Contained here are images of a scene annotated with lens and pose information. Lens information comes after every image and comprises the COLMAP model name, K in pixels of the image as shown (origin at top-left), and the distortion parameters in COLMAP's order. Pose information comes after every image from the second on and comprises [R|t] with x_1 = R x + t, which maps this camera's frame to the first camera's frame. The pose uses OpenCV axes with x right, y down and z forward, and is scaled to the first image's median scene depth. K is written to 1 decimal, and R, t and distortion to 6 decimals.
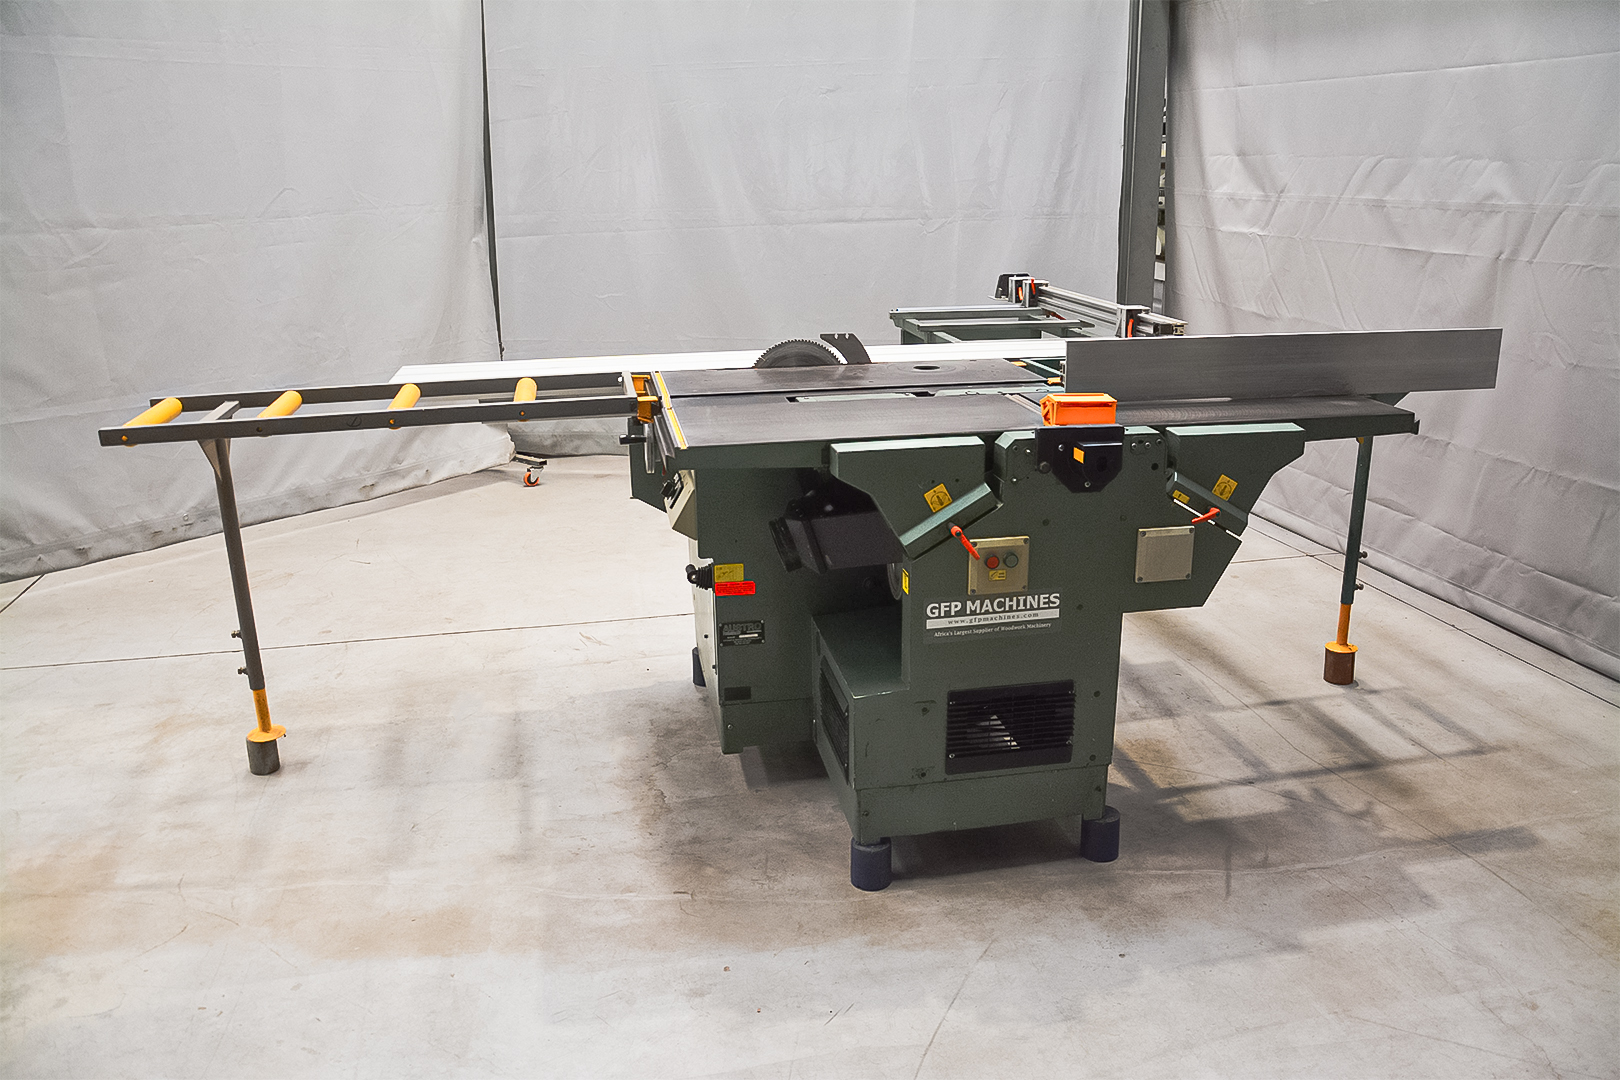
lens RADIAL K [[1263.2, 0, 829.9], [0, 1263.2, 542.6], [0, 0, 1]] dist [-0.159242, 0.123856]
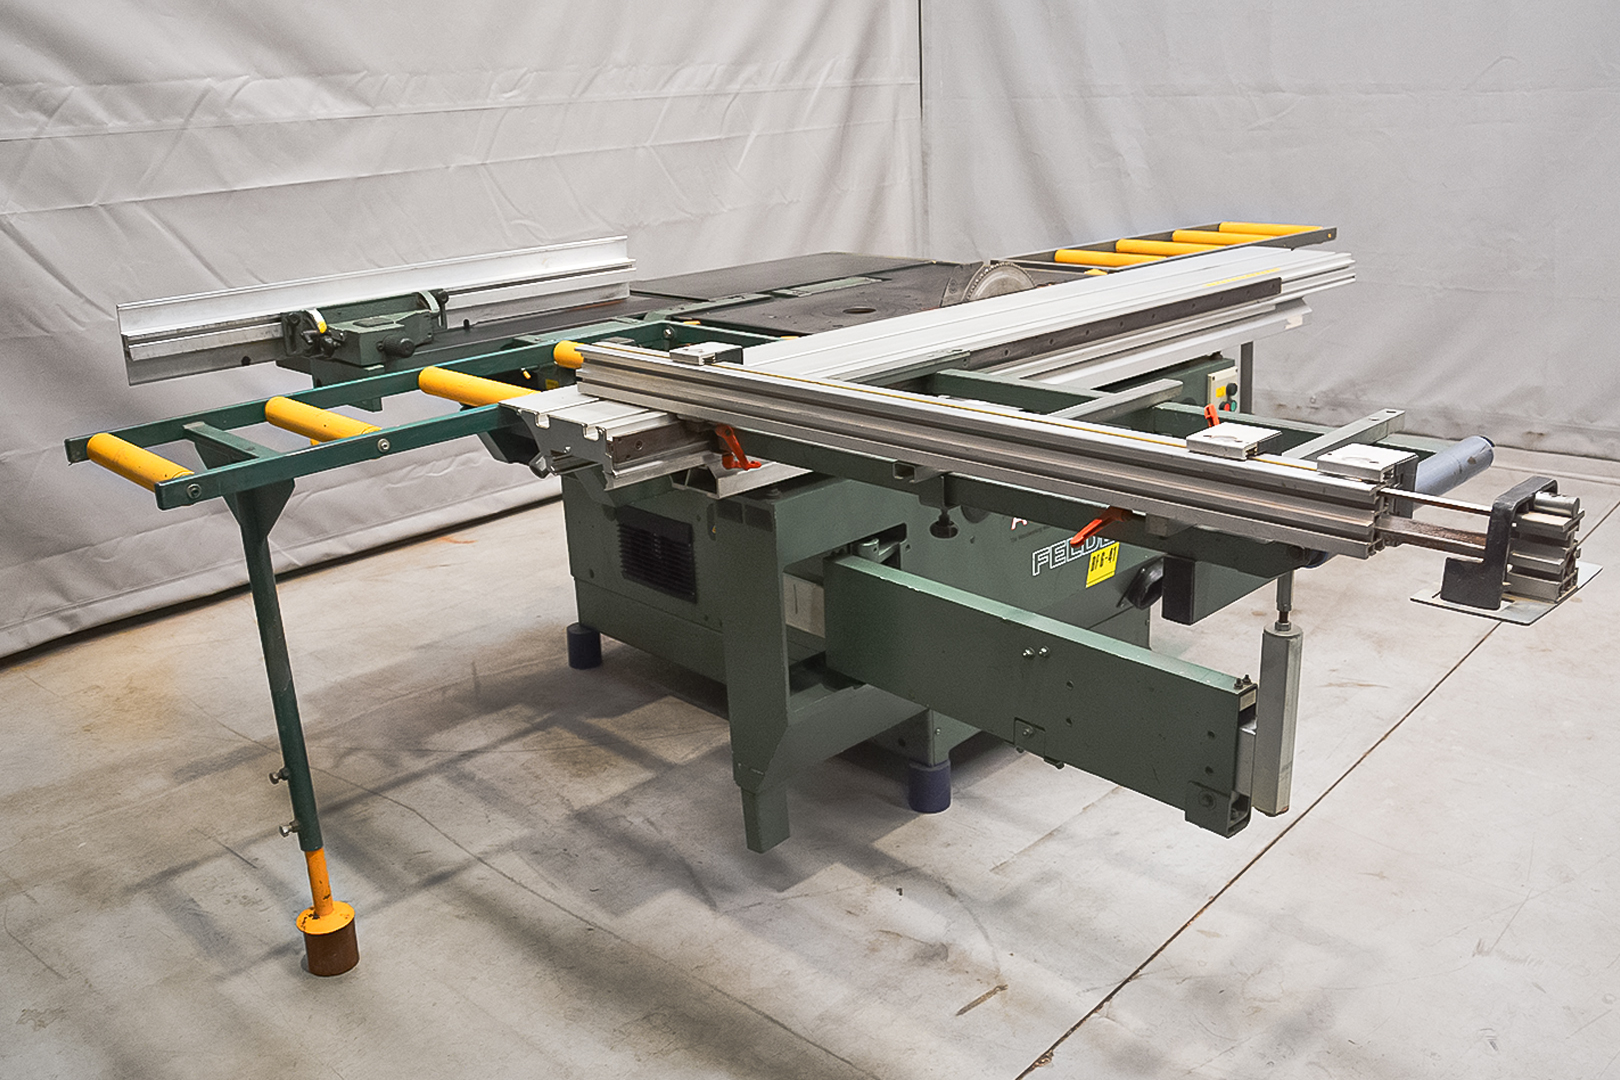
lens RADIAL K [[1435.0, 0, 859.4], [0, 1435.0, 496.2], [0, 0, 1]] dist [-0.153578, 0.112551]
pose [[-0.820164, 0.197958, -0.536790, 0.652323], [-0.124437, 0.854051, 0.505086, -0.552513], [0.558432, 0.481050, -0.675829, 1.859865]]
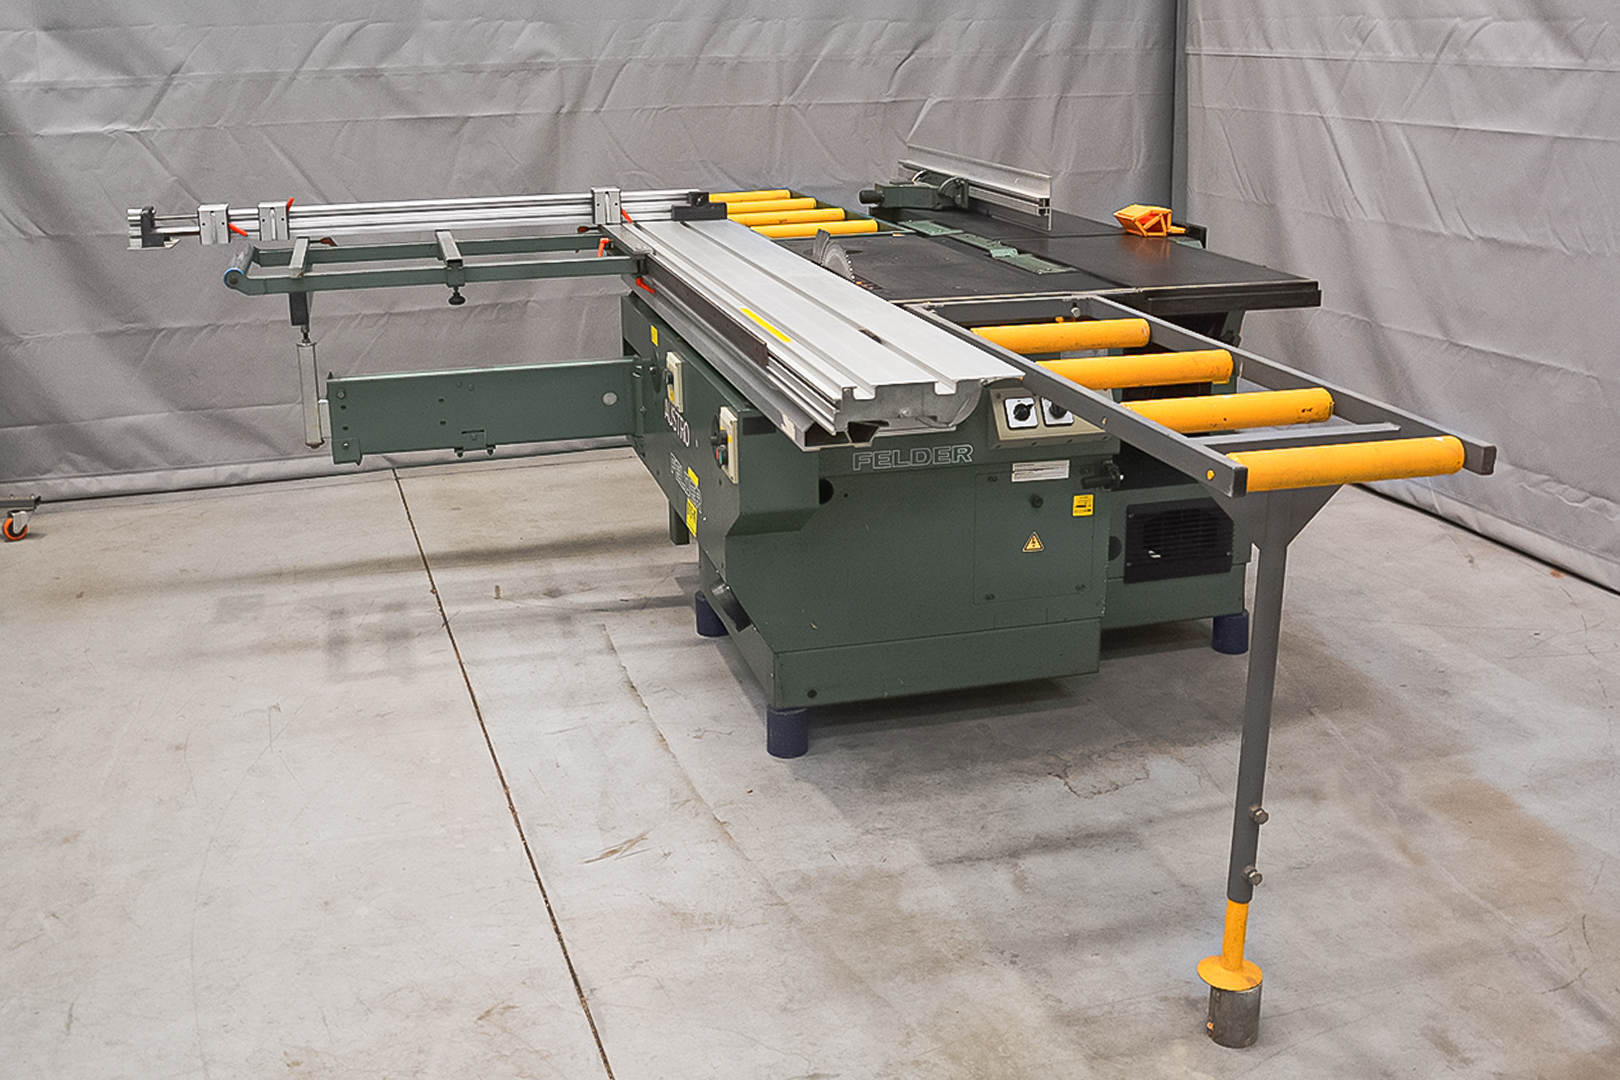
lens RADIAL K [[1640.0, 0, 802.2], [0, 1640.0, 434.9], [0, 0, 1]] dist [-0.164863, 0.130301]
pose [[-0.072873, -0.234325, 0.969423, -1.201499], [0.299122, 0.922126, 0.245377, -0.350329], [-0.951428, 0.307857, 0.002894, 1.191818]]
